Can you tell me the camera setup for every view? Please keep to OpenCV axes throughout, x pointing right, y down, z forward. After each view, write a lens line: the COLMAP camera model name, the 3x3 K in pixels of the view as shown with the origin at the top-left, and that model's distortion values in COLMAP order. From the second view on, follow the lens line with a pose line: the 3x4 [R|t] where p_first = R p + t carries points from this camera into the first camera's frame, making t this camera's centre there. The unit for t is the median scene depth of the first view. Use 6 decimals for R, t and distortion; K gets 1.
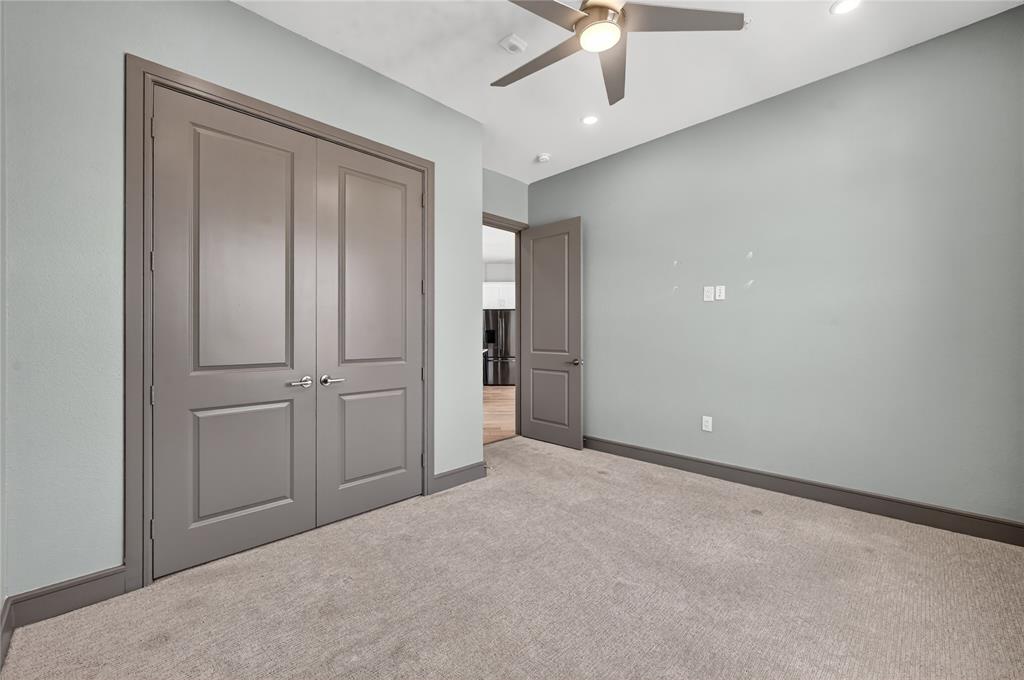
lens RADIAL K [[403.2, 0, 516.7], [0, 403.2, 338.5], [0, 0, 1]] dist [-0.000716, -0.000070]
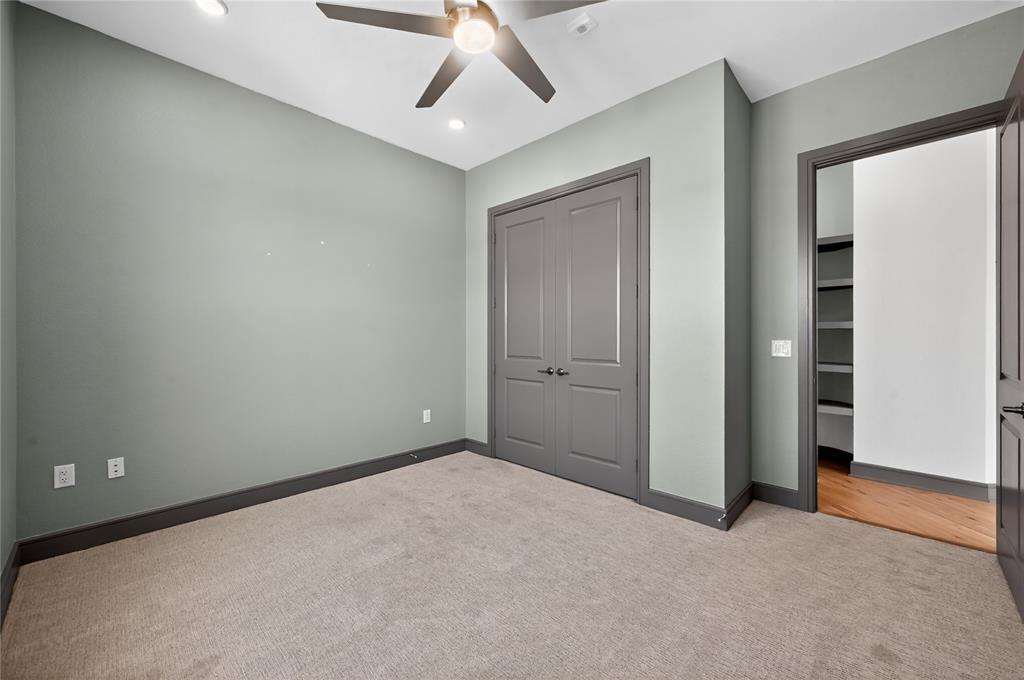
lens RADIAL K [[403.2, 0, 511.8], [0, 403.2, 341.9], [0, 0, 1]] dist [-0.000716, -0.000070]
pose [[0.013404, 0.011339, -0.999846, 0.775420], [-0.011578, 0.999870, 0.011184, -0.011010], [0.999843, 0.011426, 0.013534, 0.701899]]
